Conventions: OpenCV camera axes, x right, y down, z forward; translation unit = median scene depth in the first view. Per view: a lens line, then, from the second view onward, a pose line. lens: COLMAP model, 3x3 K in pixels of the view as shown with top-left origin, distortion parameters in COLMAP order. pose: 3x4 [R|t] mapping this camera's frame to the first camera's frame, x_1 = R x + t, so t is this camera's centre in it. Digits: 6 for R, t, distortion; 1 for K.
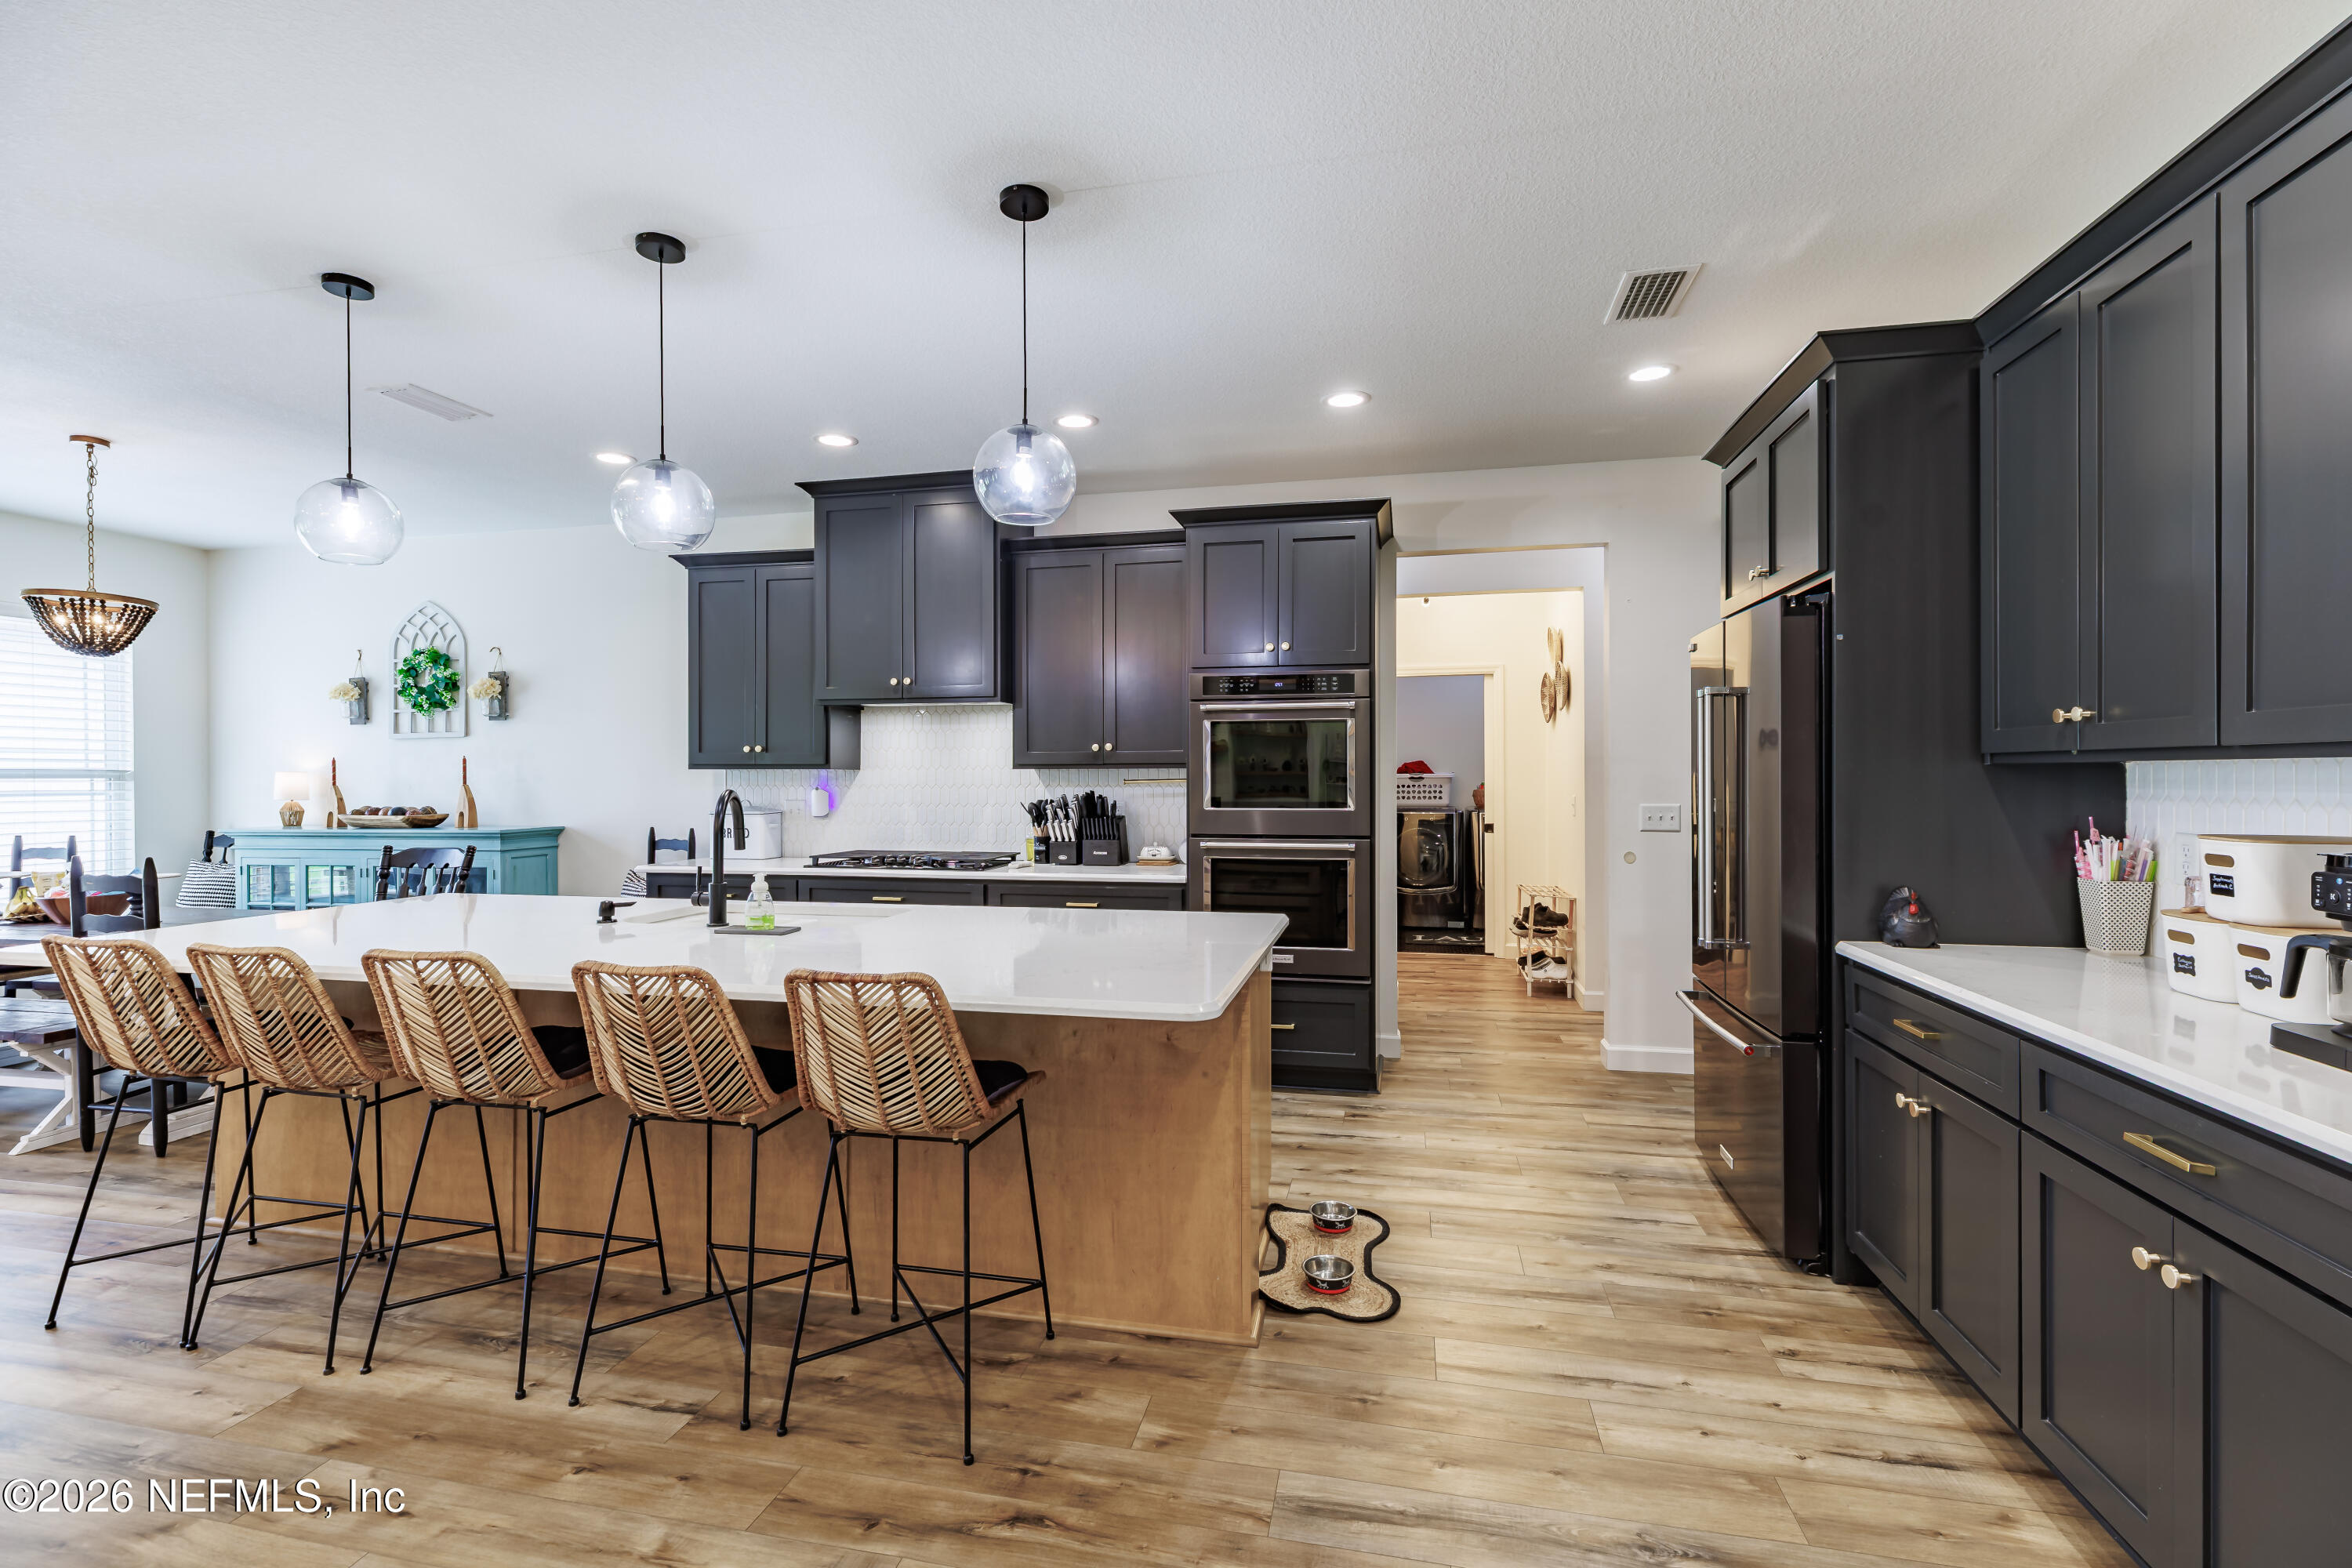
lens RADIAL K [[1039.5, 0, 1171.1], [0, 1039.5, 778.2], [0, 0, 1]] dist [0.000189, -0.000068]
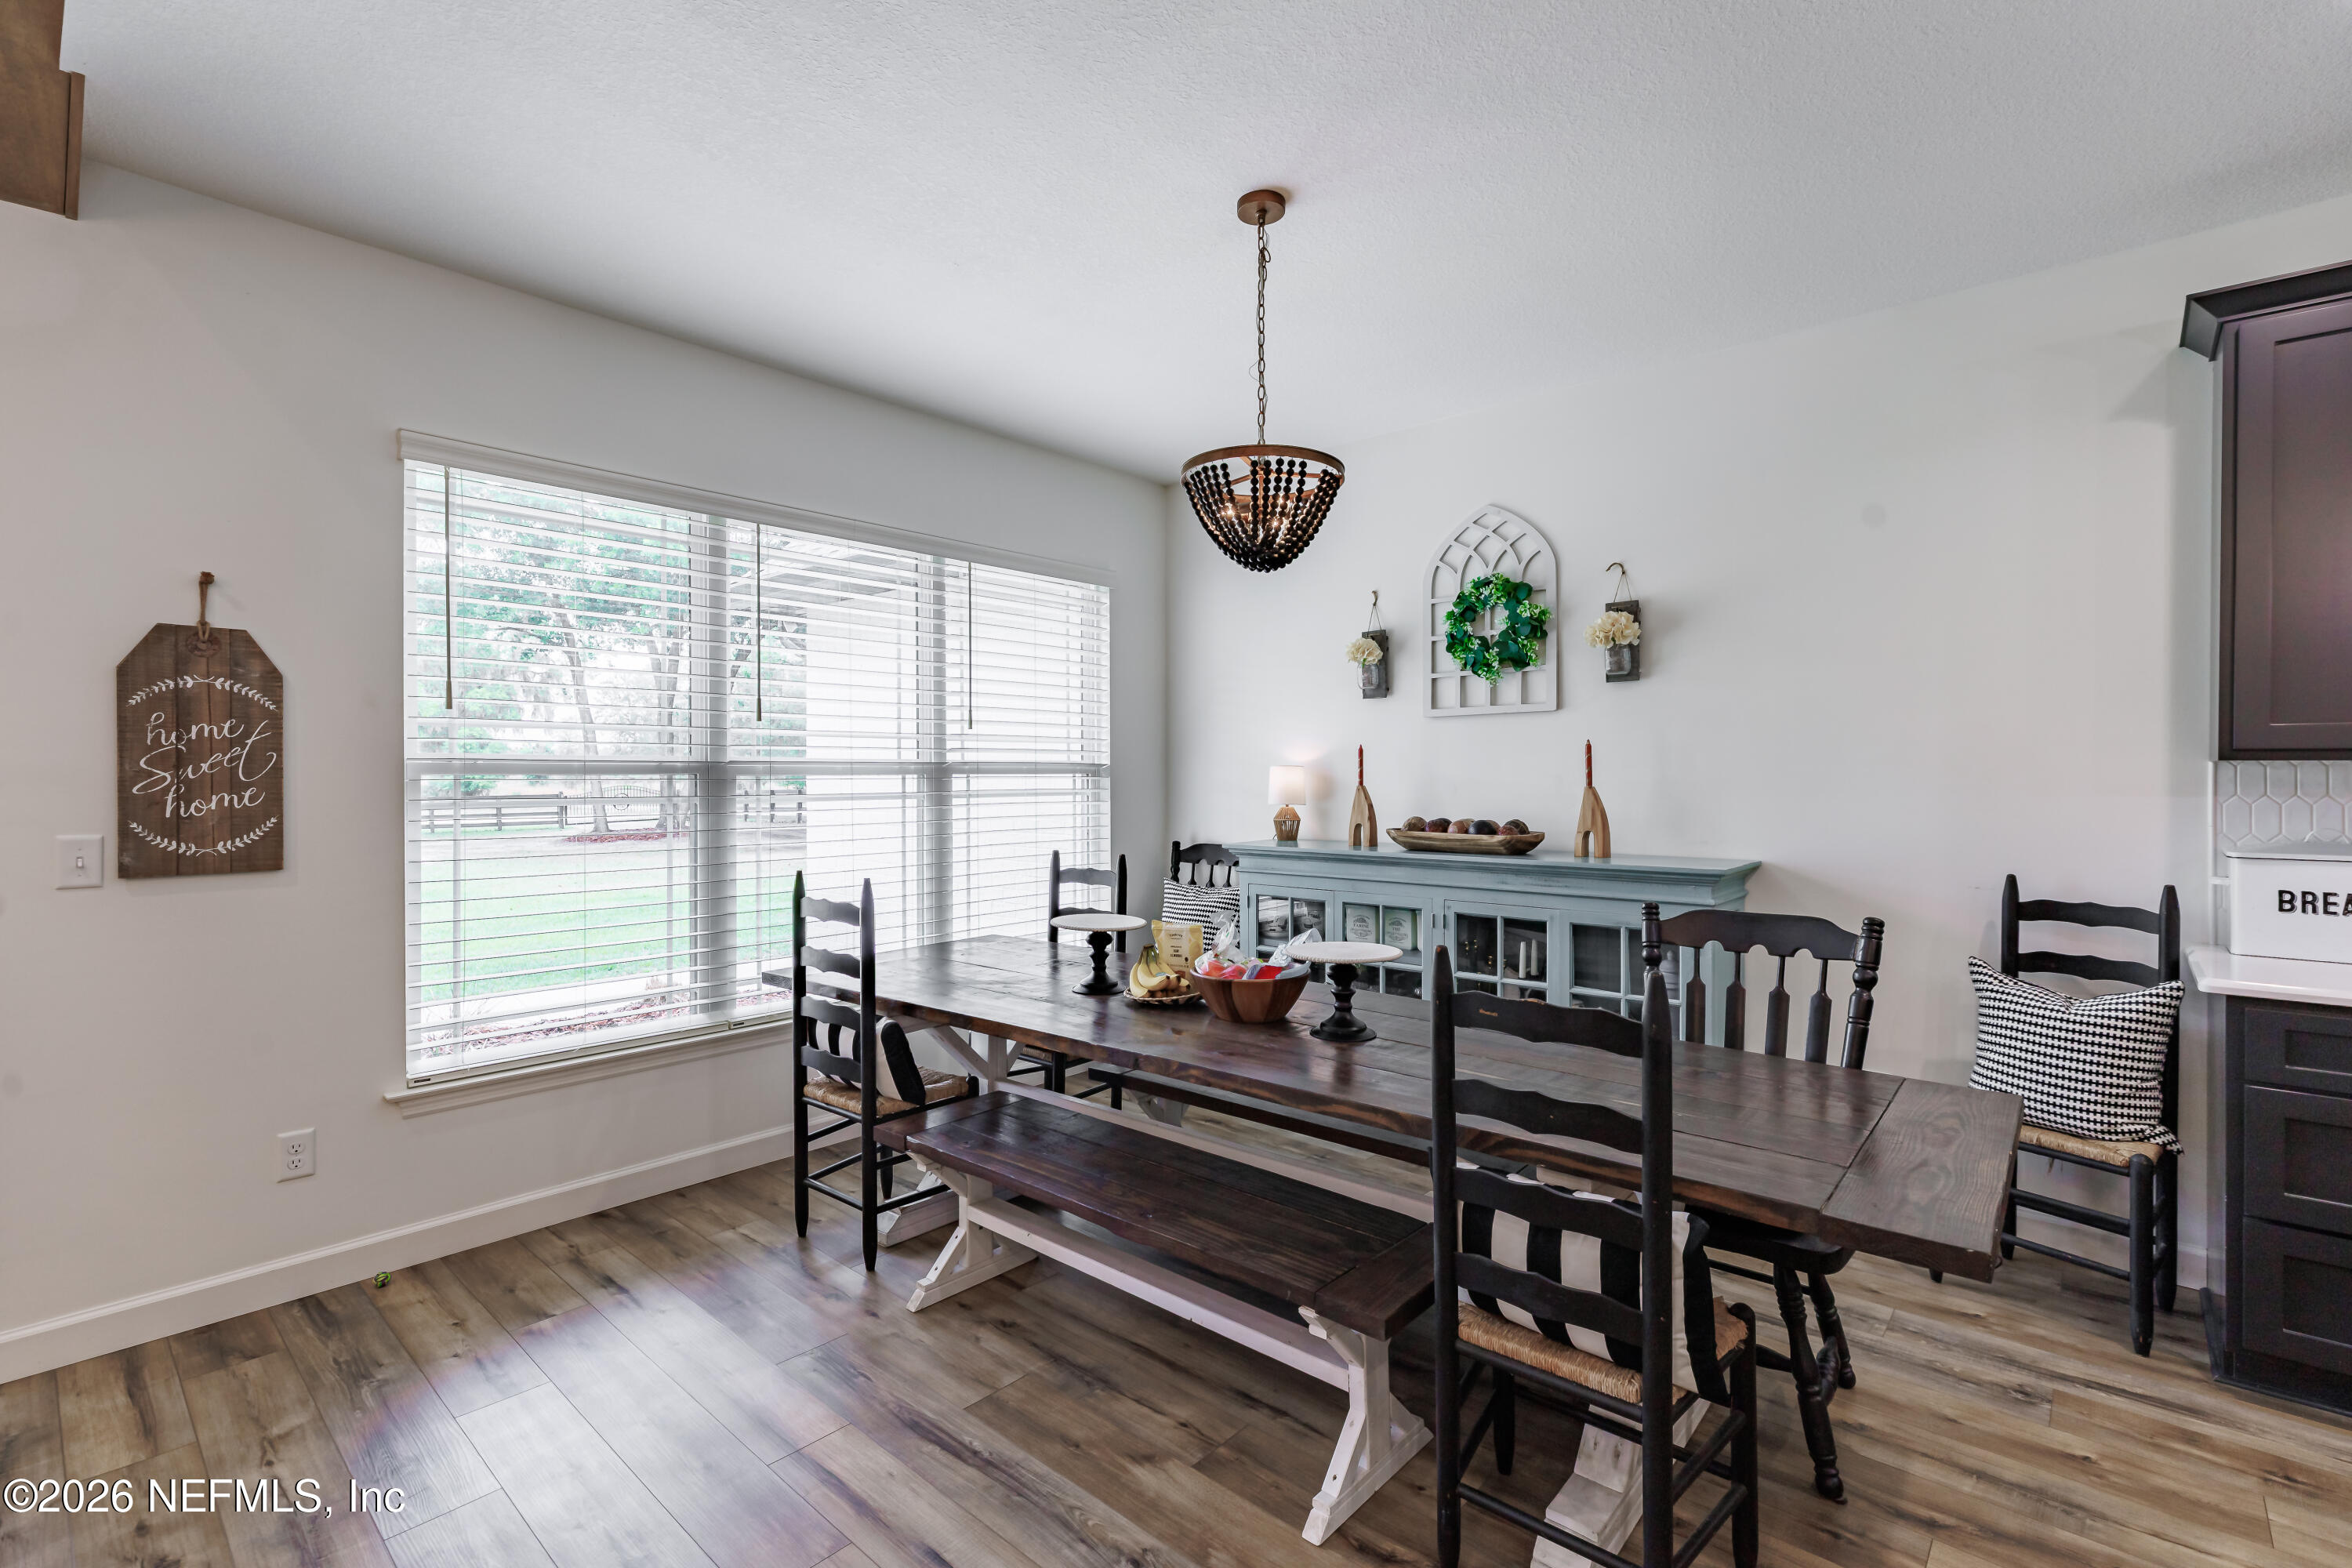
lens RADIAL K [[1054.1, 0, 1157.6], [0, 1054.1, 777.9], [0, 0, 1]] dist [0.001315, 0.000004]
pose [[0.864771, 0.006359, -0.502126, -0.571743], [-0.005487, 0.999980, 0.003215, 0.000331], [0.502137, -0.000025, 0.864788, 0.327941]]
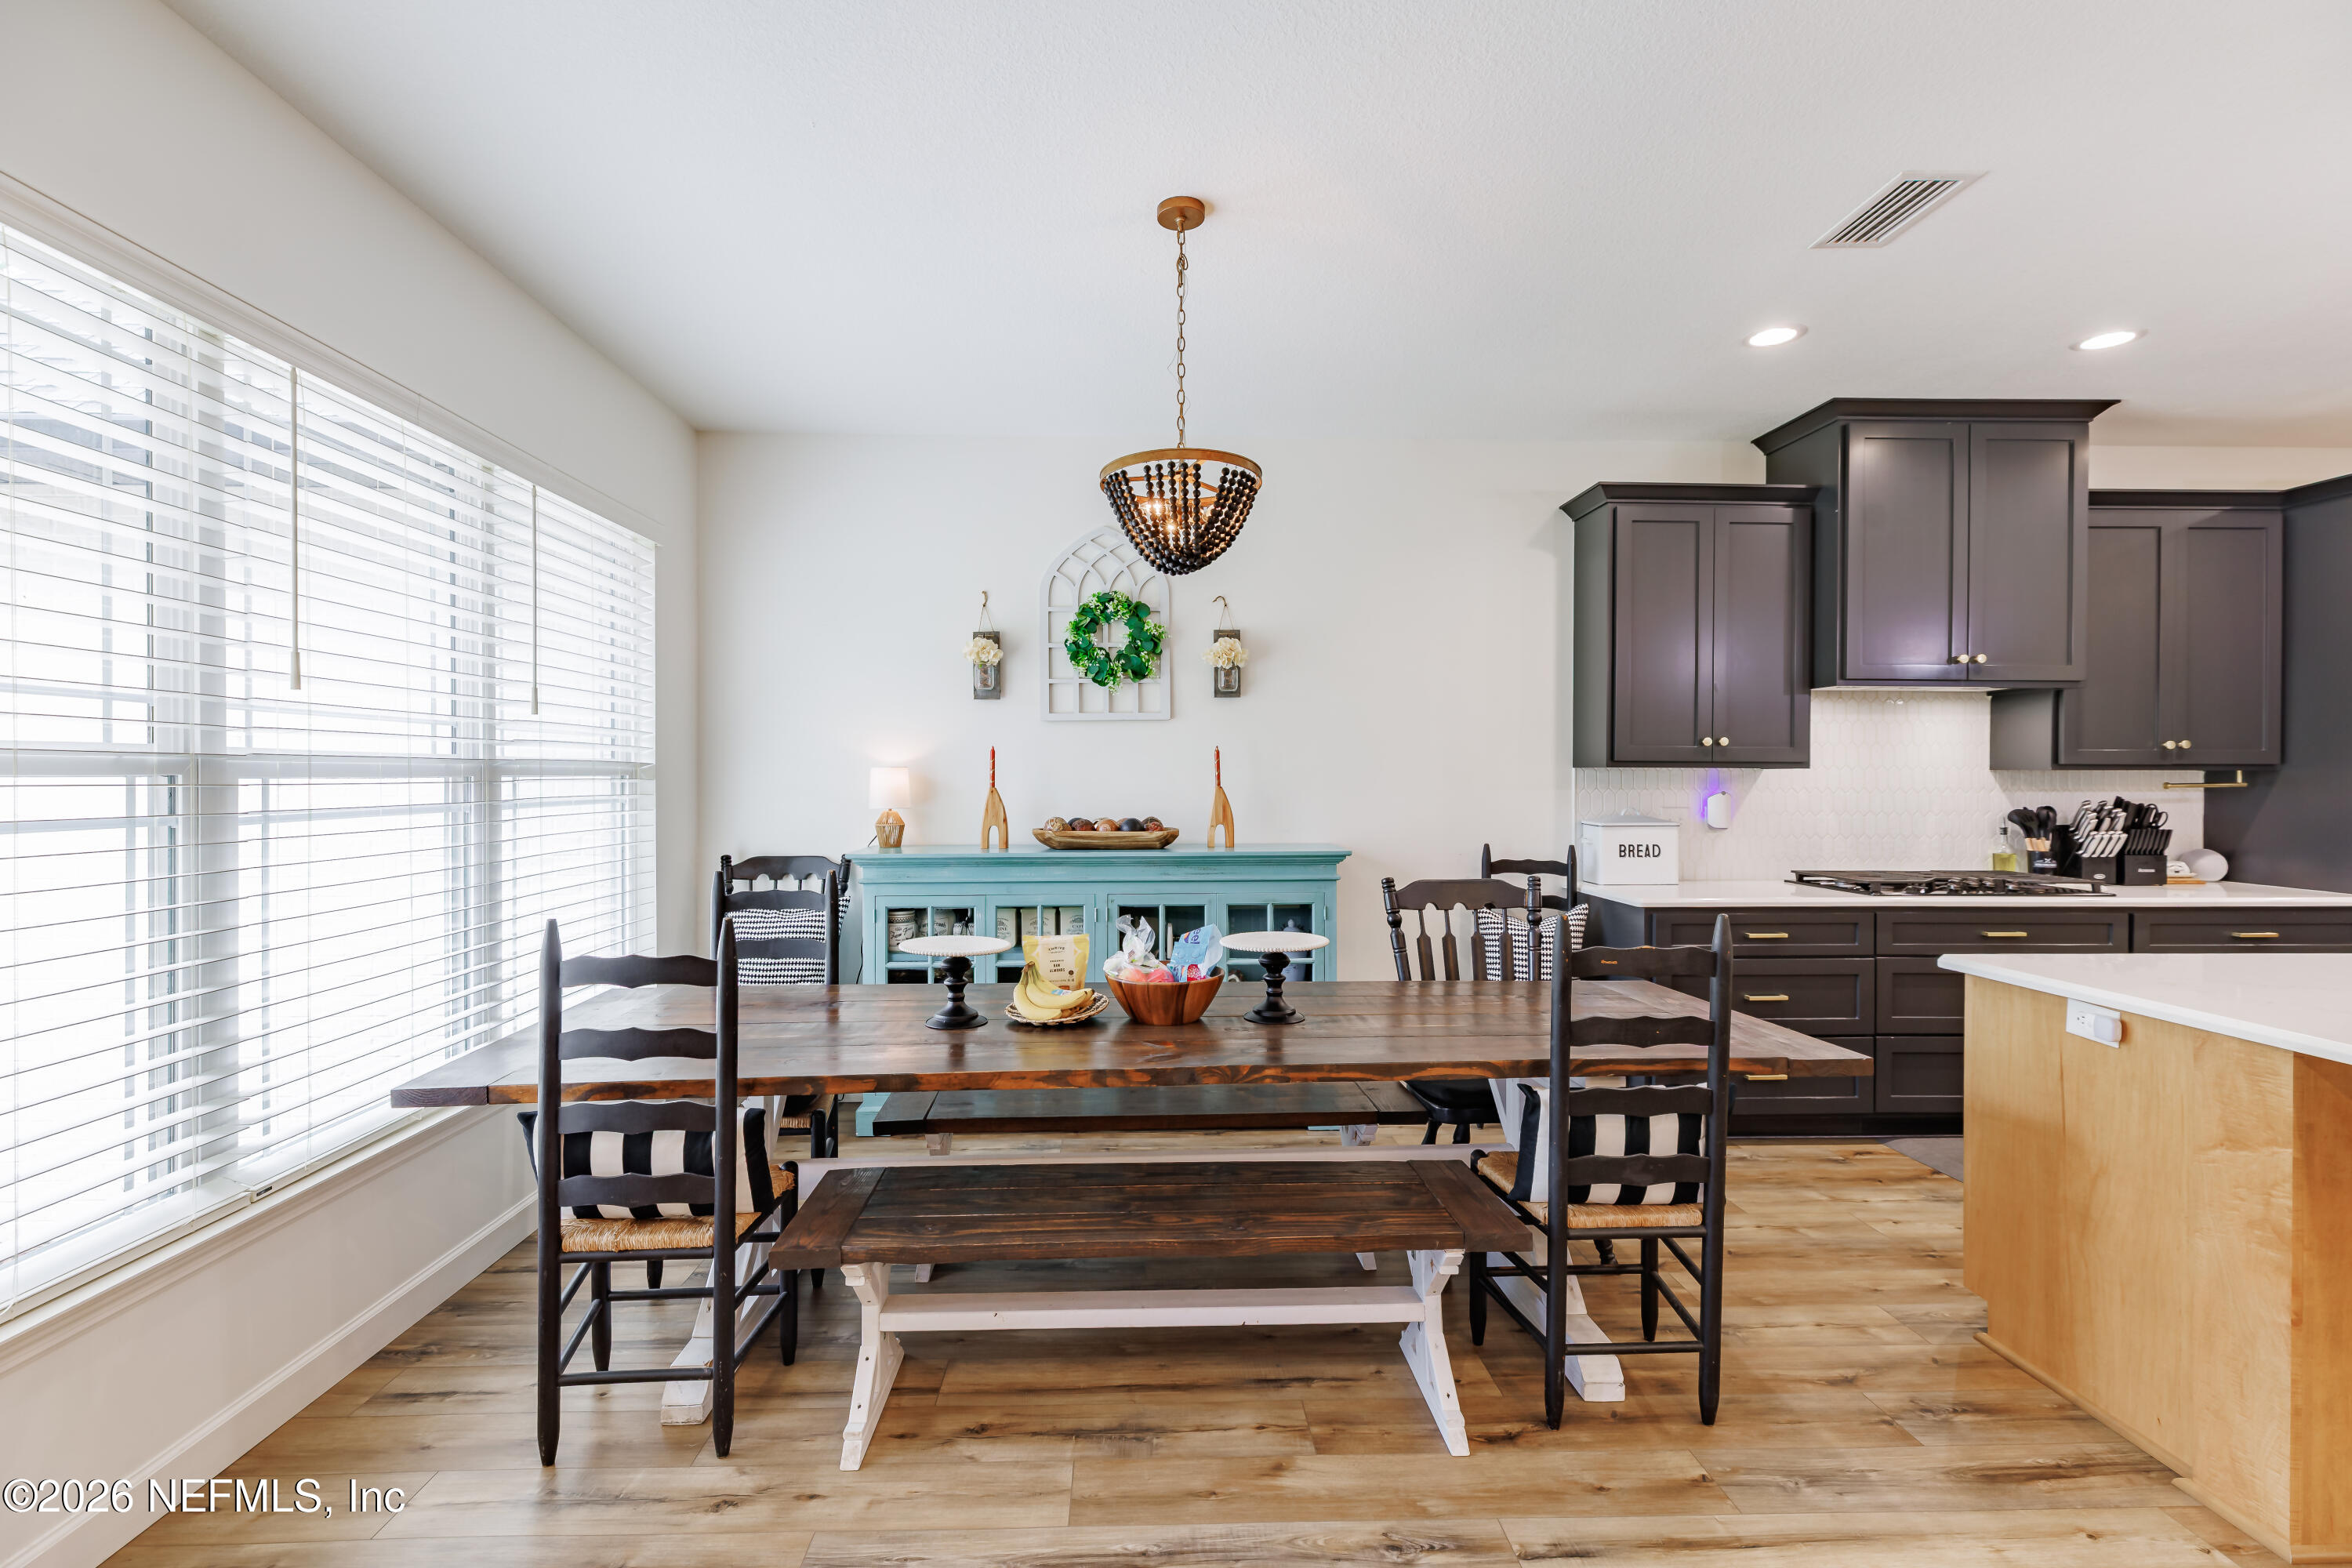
lens RADIAL K [[1054.1, 0, 1157.6], [0, 1054.1, 777.9], [0, 0, 1]] dist [0.001315, 0.000004]
pose [[0.970547, 0.004413, 0.240872, -0.868601], [-0.003866, 0.999989, -0.002746, 0.002138], [-0.240882, 0.001734, 0.970553, 0.302835]]
